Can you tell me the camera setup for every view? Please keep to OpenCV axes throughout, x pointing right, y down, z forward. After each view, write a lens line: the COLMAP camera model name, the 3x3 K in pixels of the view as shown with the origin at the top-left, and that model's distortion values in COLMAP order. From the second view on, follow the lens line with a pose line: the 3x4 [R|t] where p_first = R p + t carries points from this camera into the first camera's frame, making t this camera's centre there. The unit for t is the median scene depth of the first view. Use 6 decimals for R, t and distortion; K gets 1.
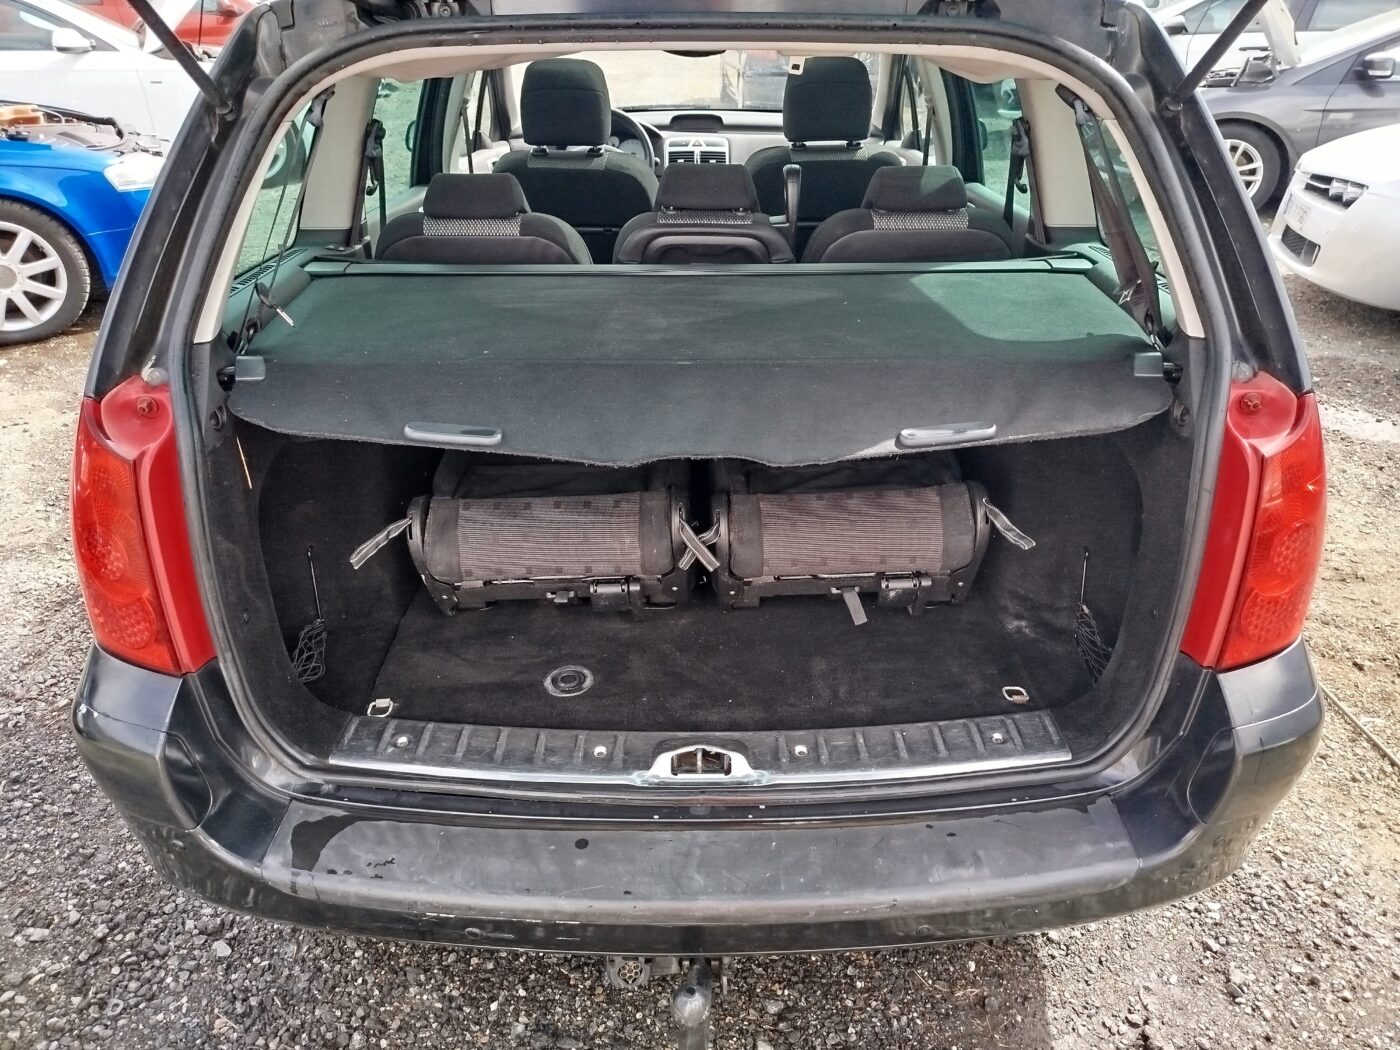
lens RADIAL K [[977.3, 0, 700.3], [0, 977.3, 525.9], [0, 0, 1]] dist [0.013182, -0.007147]
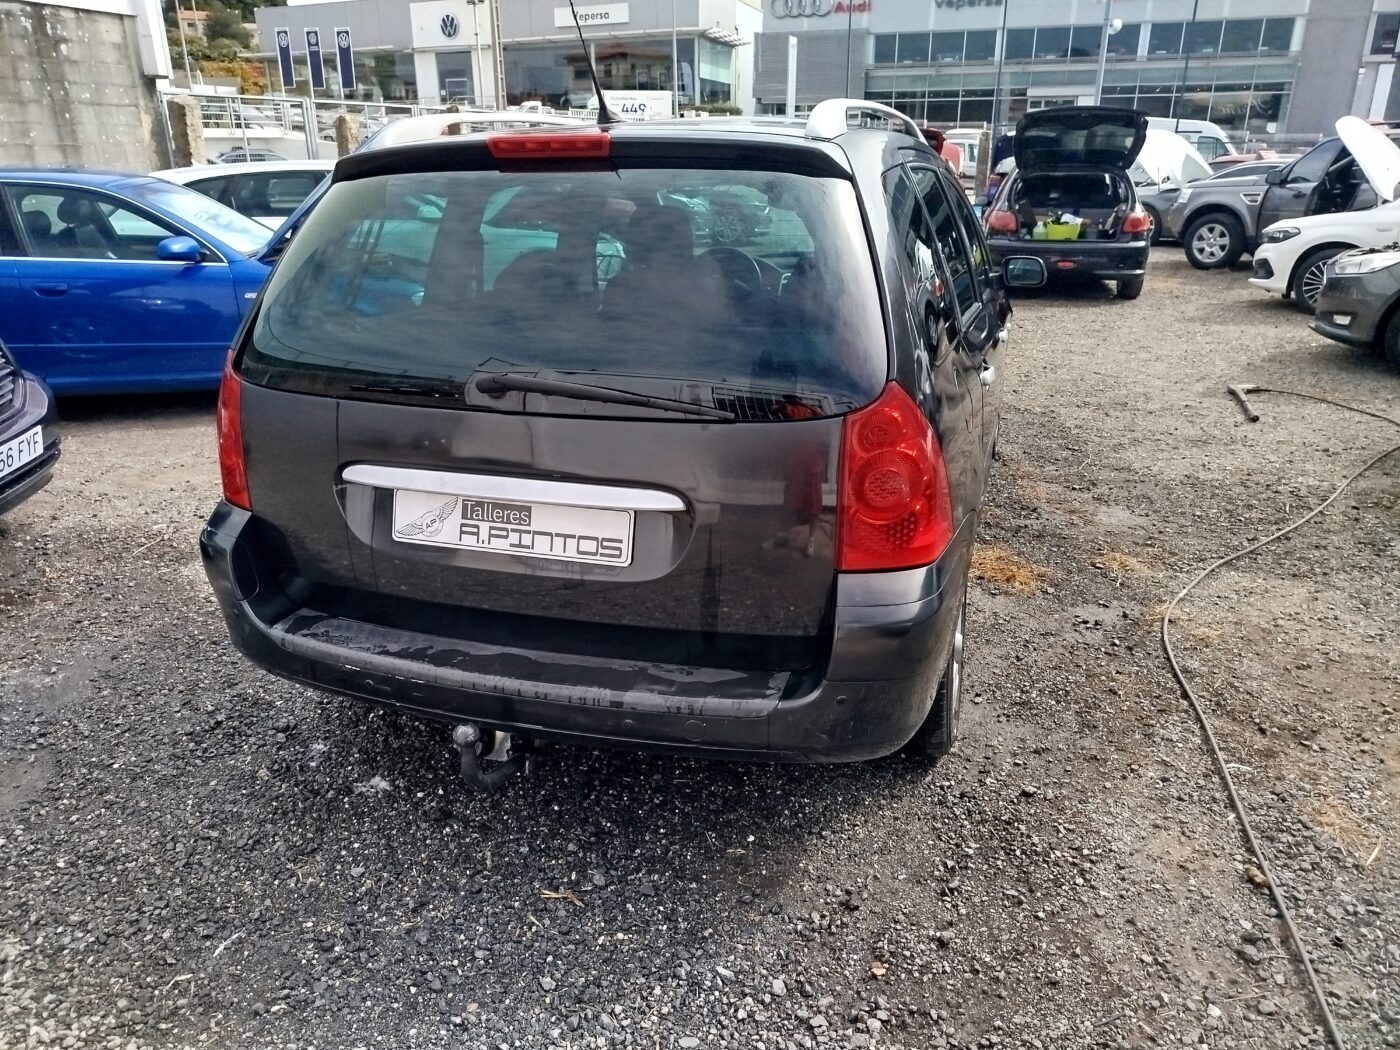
lens RADIAL K [[977.3, 0, 707.3], [0, 977.3, 528.9], [0, 0, 1]] dist [0.013182, -0.007147]
pose [[0.952052, 0.097358, -0.290032, 0.577403], [-0.140525, 0.981252, -0.131900, 0.231864], [0.271753, 0.166332, 0.947884, -0.329501]]
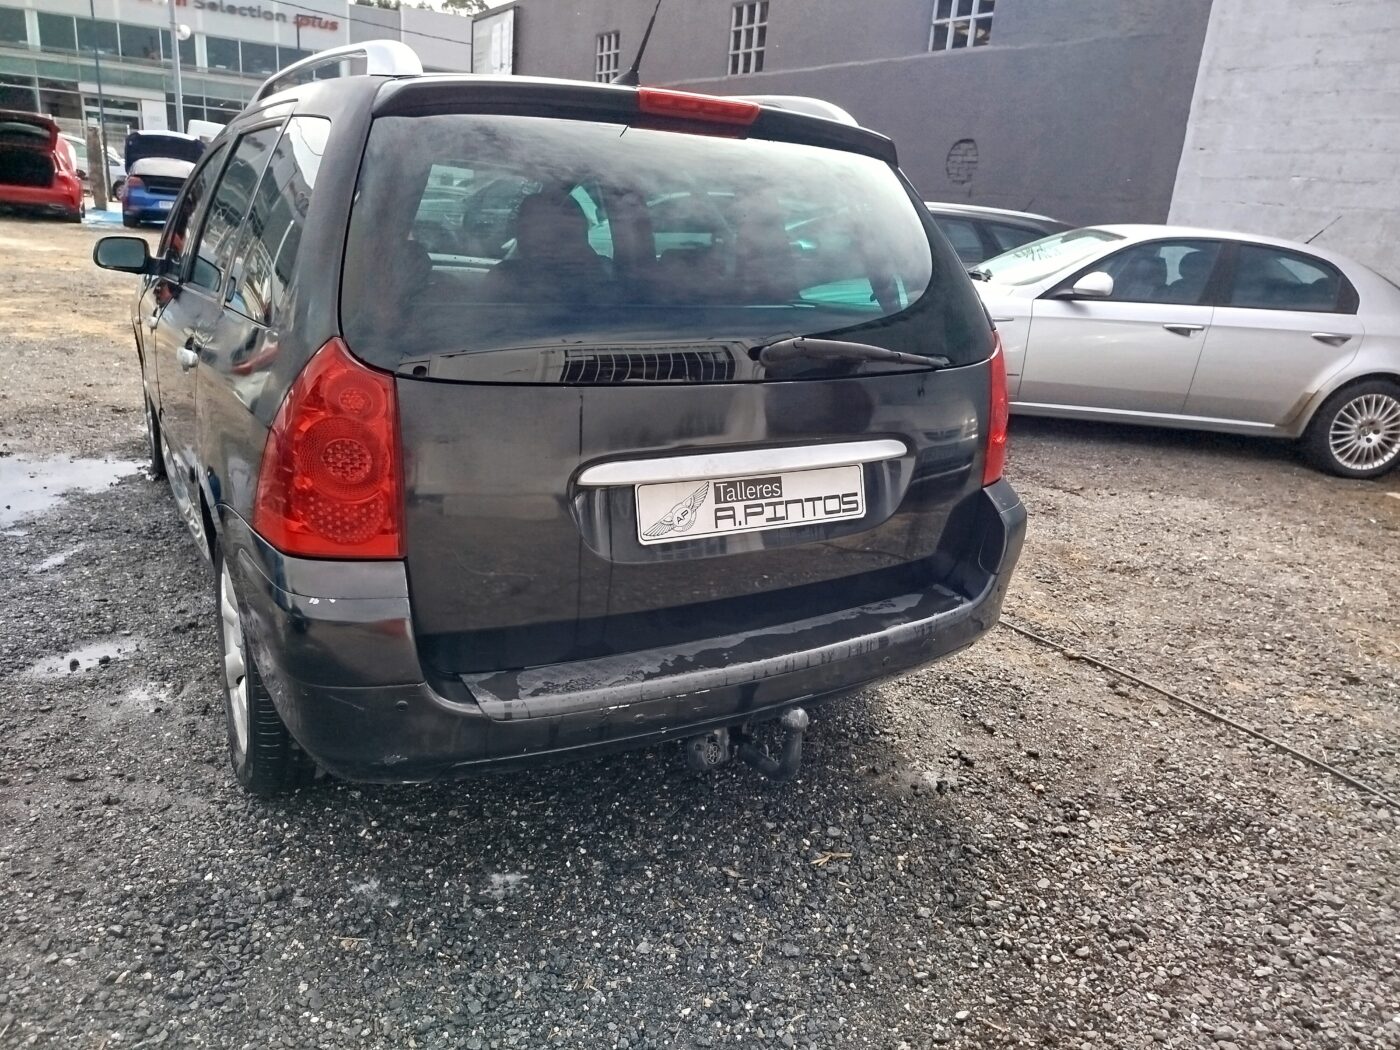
lens RADIAL K [[977.3, 0, 708.1], [0, 977.3, 520.9], [0, 0, 1]] dist [0.013182, -0.007147]
pose [[0.856976, -0.098126, 0.505929, -0.666394], [0.189414, 0.972966, -0.132133, 0.268821], [-0.479286, 0.209065, 0.852395, -0.210208]]
